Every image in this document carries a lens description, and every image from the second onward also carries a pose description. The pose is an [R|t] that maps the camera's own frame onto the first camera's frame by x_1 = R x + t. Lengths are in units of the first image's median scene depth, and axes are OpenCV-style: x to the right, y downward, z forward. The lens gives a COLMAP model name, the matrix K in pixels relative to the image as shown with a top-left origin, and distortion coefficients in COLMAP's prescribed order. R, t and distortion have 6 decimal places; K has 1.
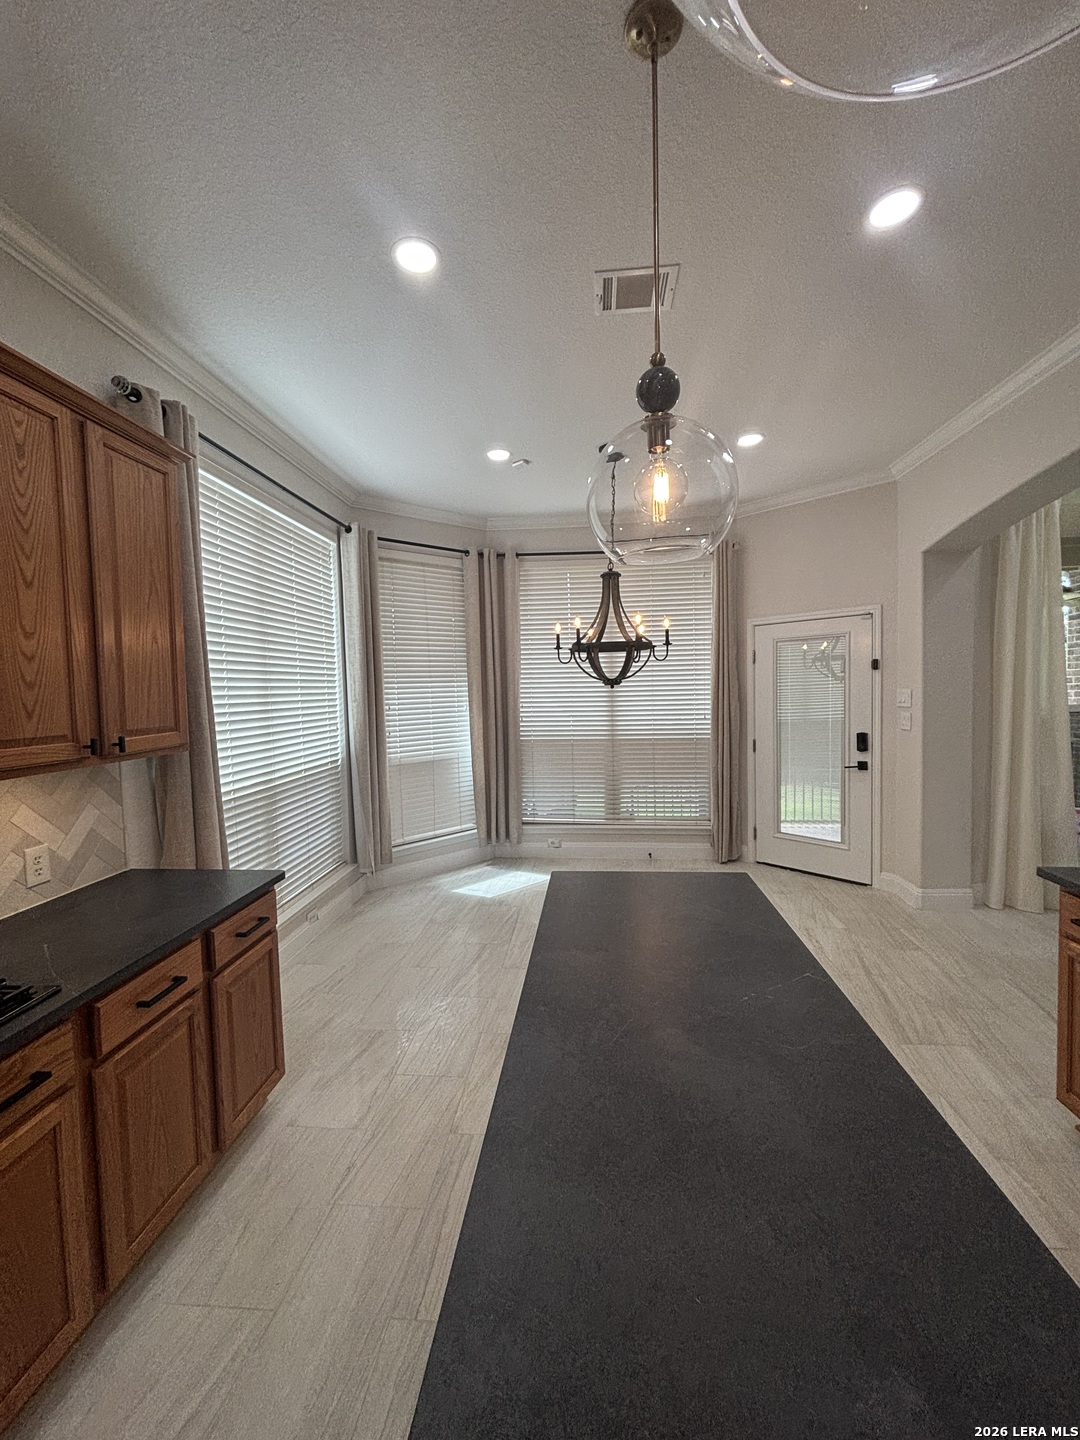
lens RADIAL K [[577.7, 0, 538.9], [0, 577.7, 714.9], [0, 0, 1]] dist [0.001159, -0.000528]
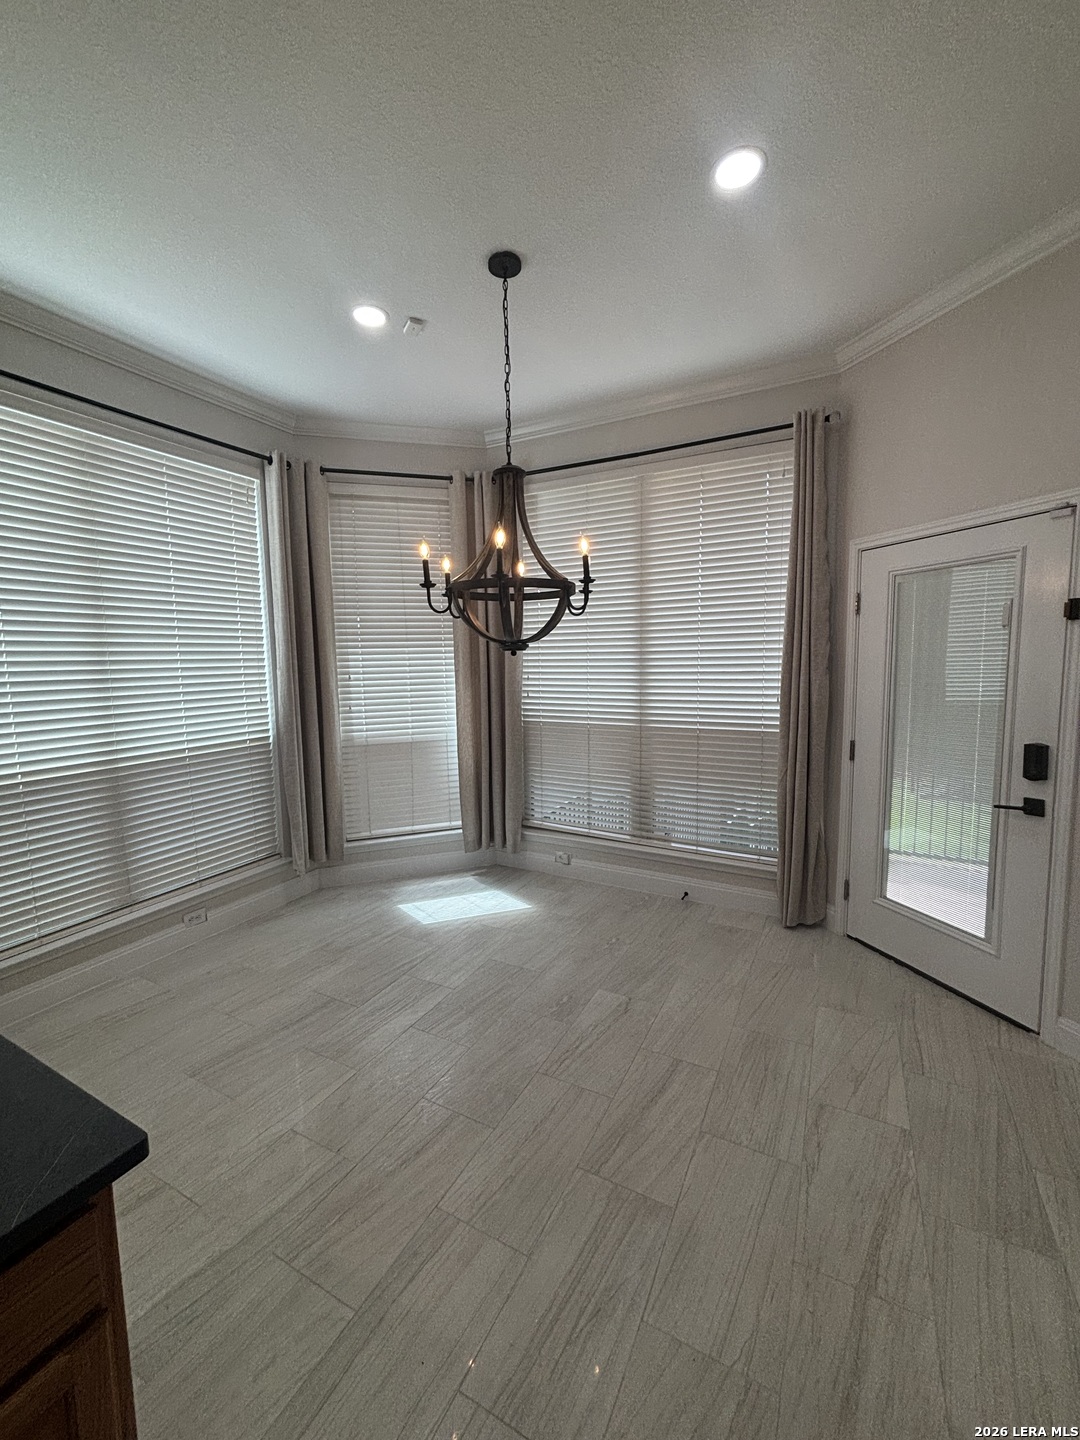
lens RADIAL K [[577.7, 0, 538.9], [0, 577.7, 714.9], [0, 0, 1]] dist [0.001159, -0.000528]
pose [[0.922314, 0.043801, -0.383950, 0.306472], [-0.021325, 0.997811, 0.062604, -0.015383], [0.385852, -0.049552, 0.921229, 0.316077]]
